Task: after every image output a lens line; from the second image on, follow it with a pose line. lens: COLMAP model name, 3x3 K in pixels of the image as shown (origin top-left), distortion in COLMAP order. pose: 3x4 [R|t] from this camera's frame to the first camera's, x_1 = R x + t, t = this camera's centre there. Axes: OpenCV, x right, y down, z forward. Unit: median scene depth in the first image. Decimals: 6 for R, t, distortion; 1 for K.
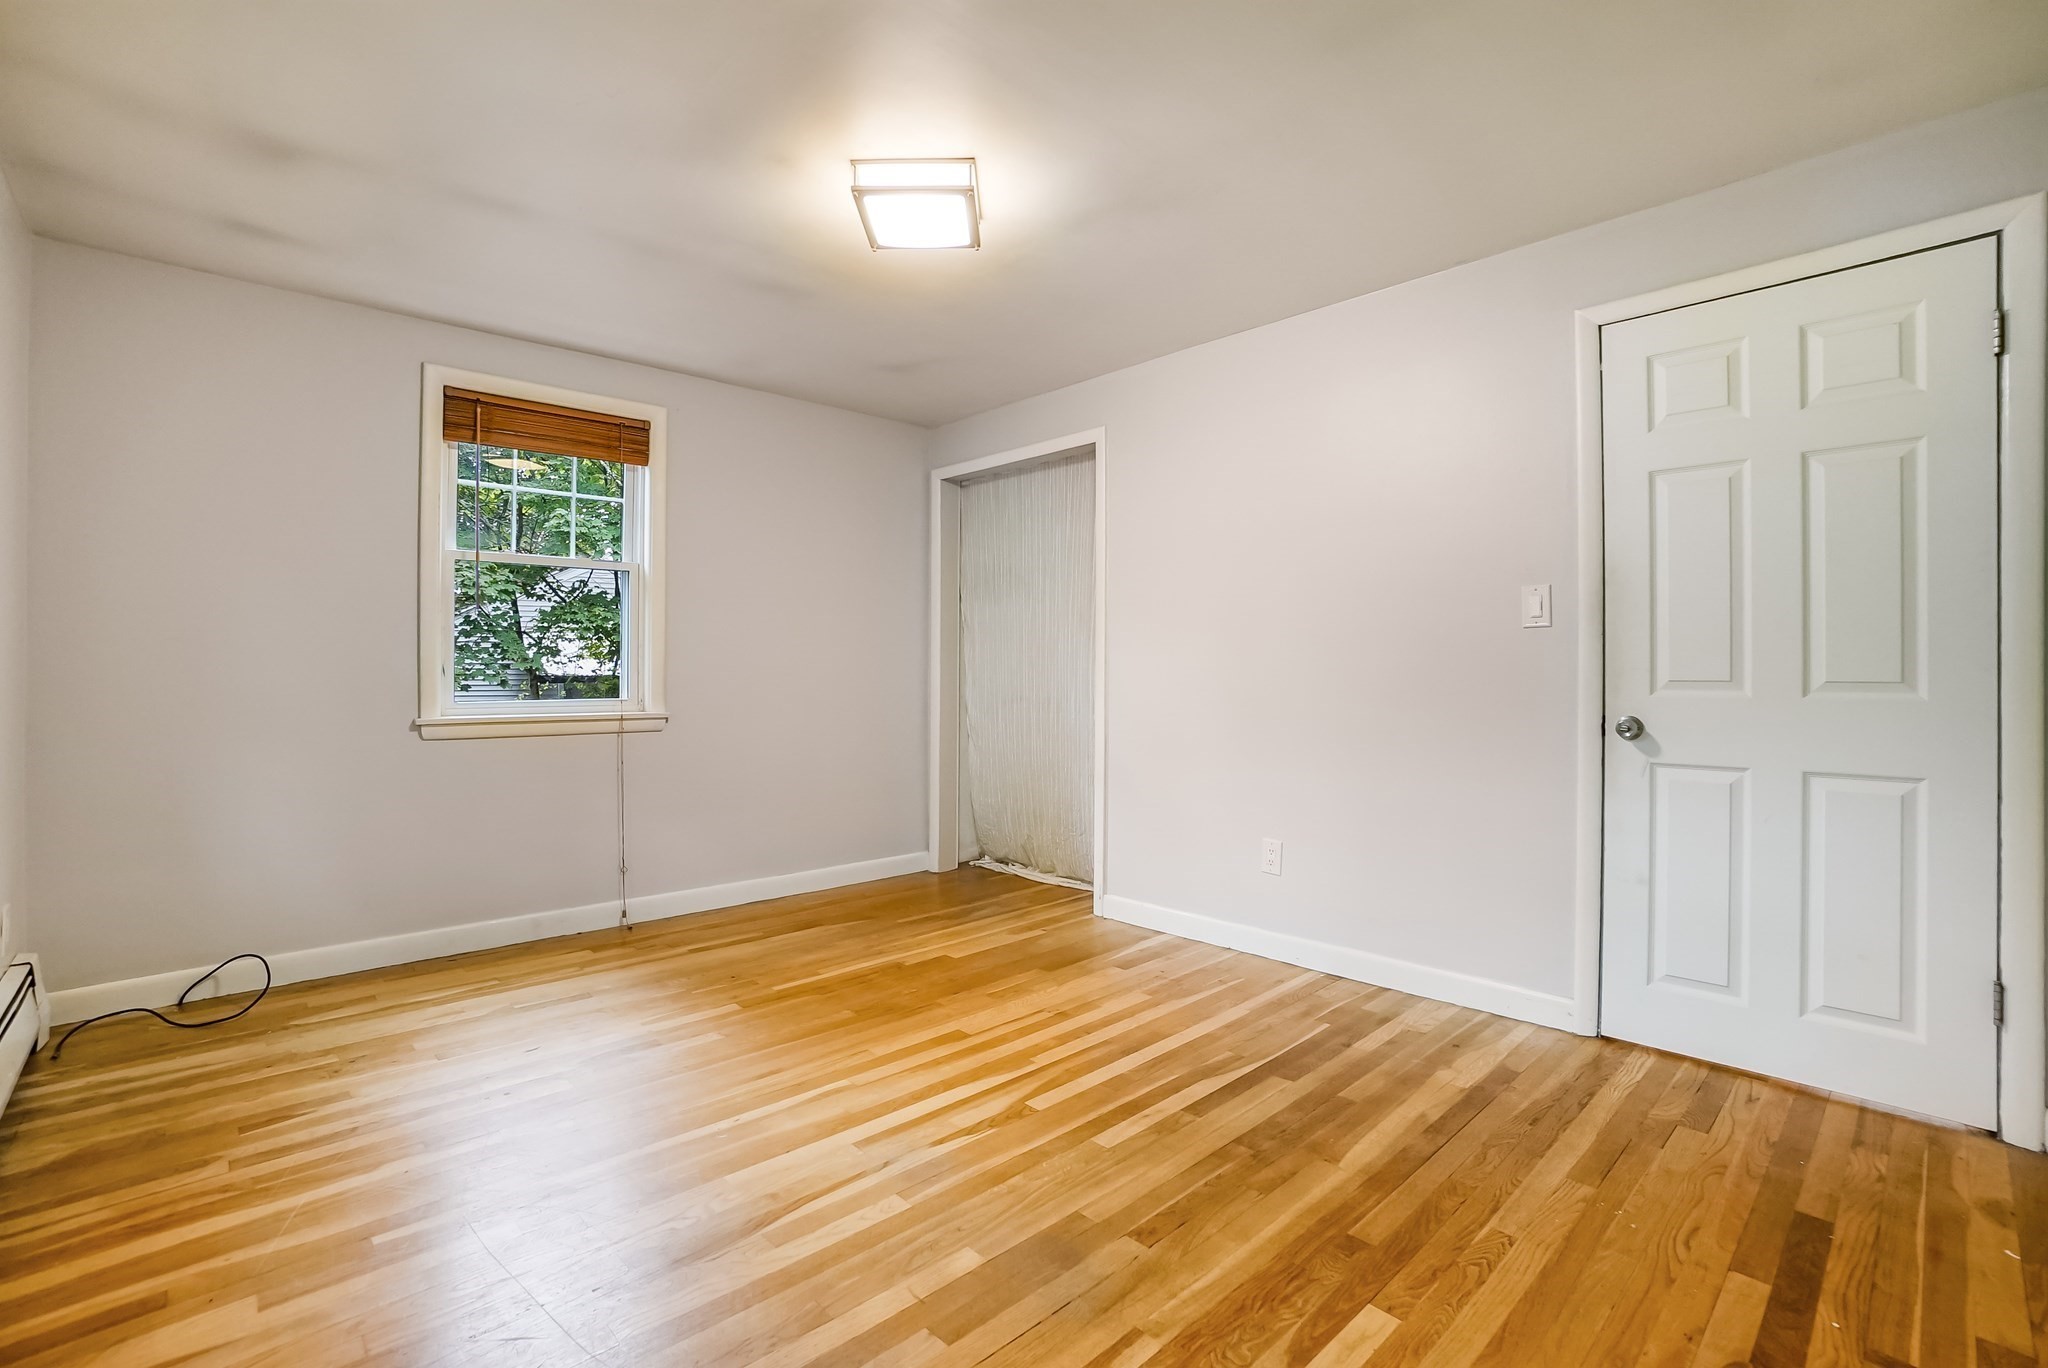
lens RADIAL K [[911.9, 0, 1013.2], [0, 911.9, 673.6], [0, 0, 1]] dist [-0.064215, 0.025166]
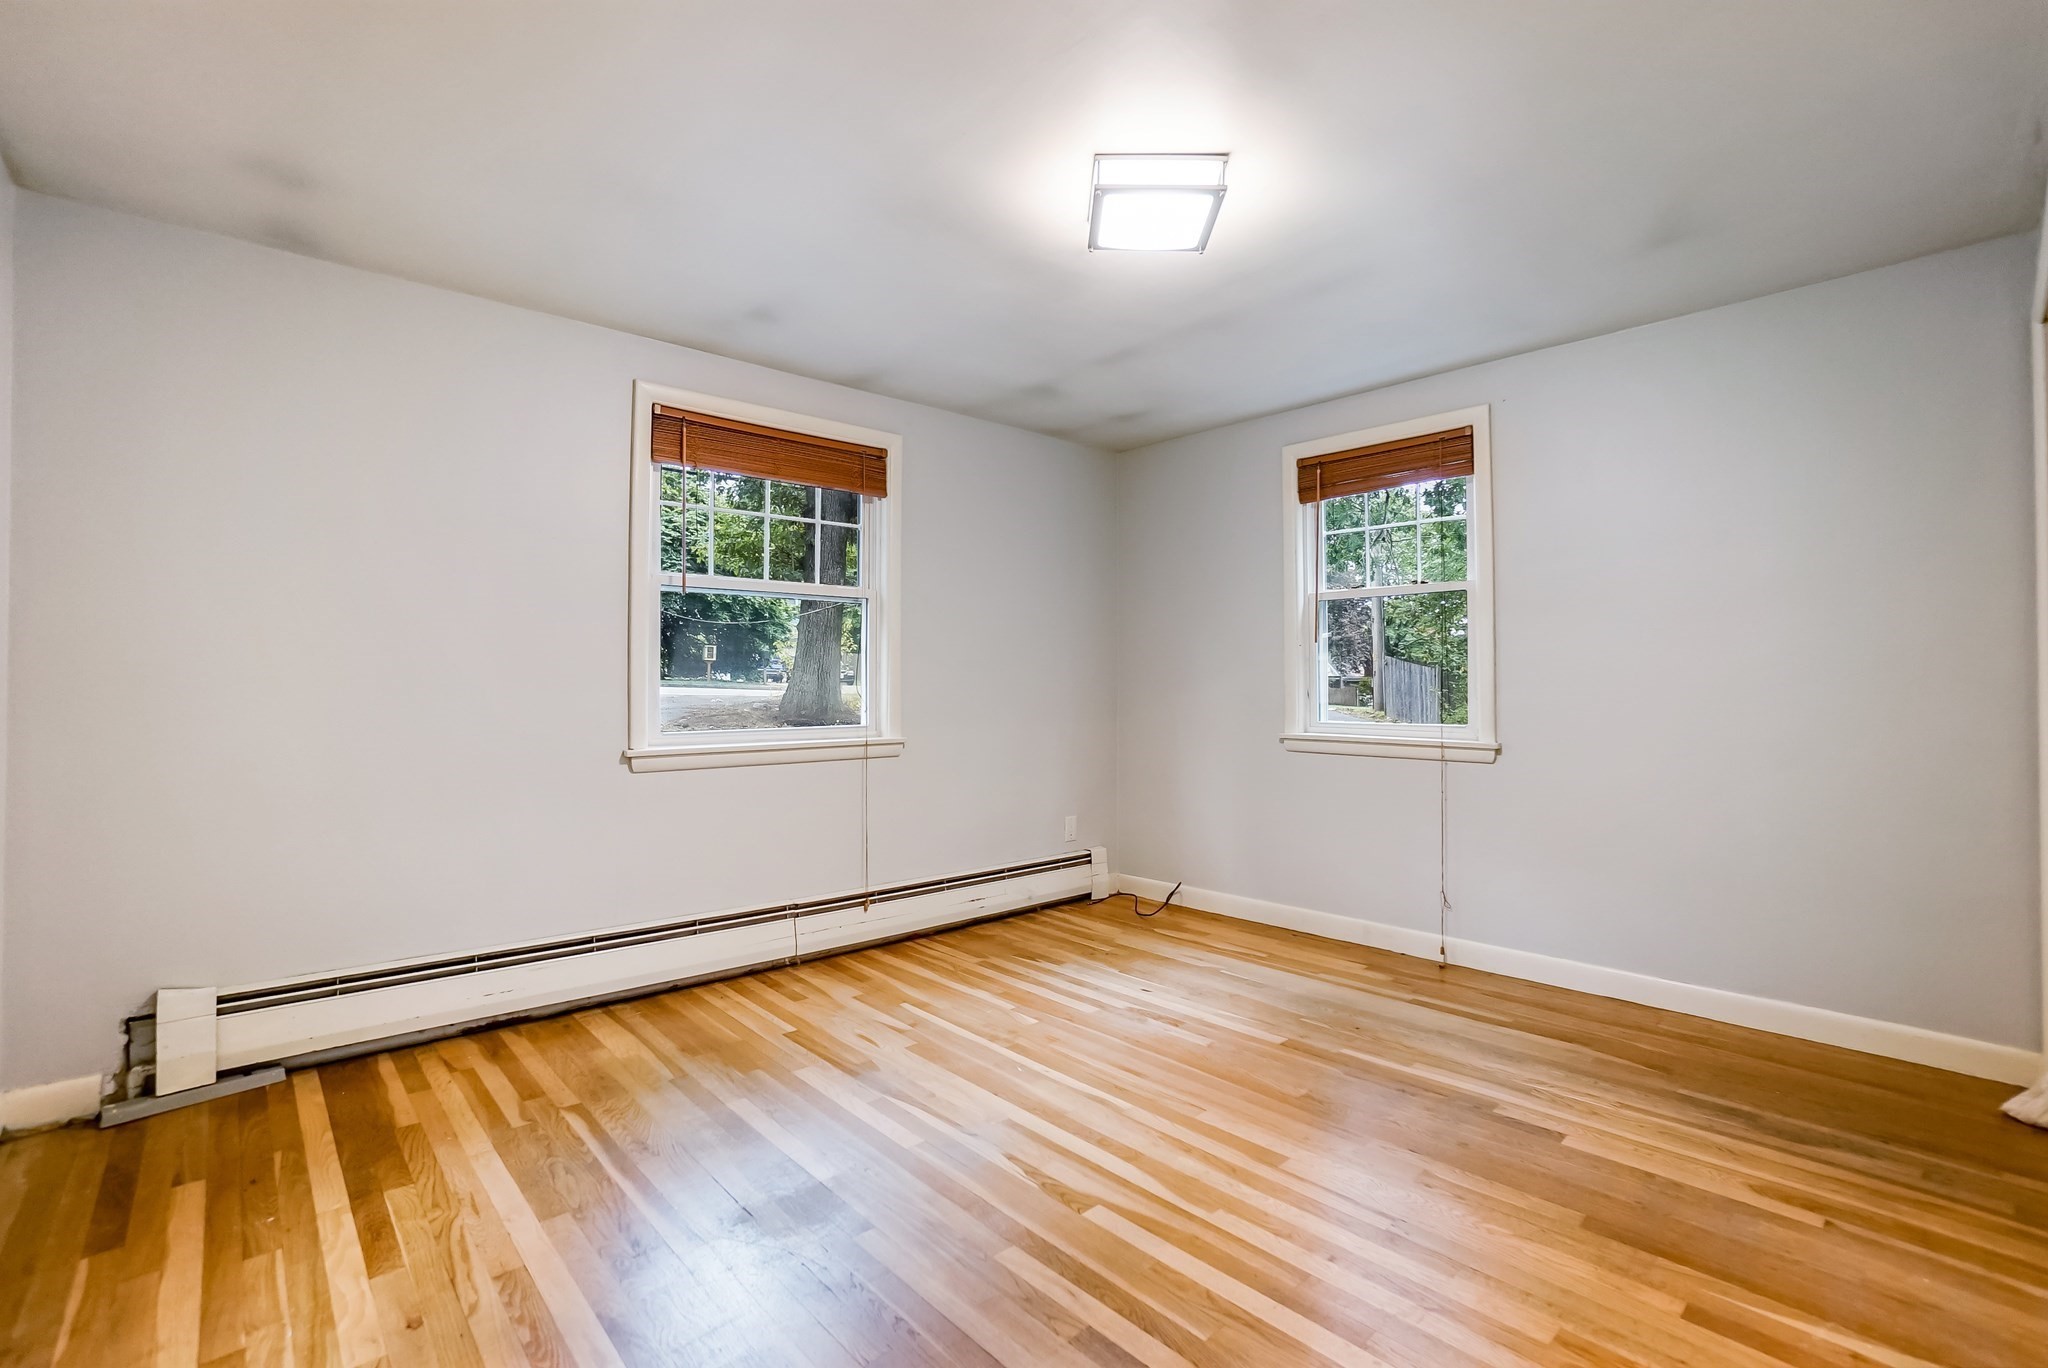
lens RADIAL K [[911.9, 0, 1013.2], [0, 911.9, 673.6], [0, 0, 1]] dist [-0.064215, 0.025166]
pose [[-0.016293, -0.012314, -0.999791, 0.641941], [-0.000636, 0.999924, -0.012305, -0.018038], [0.999867, 0.000436, -0.016299, 0.677629]]
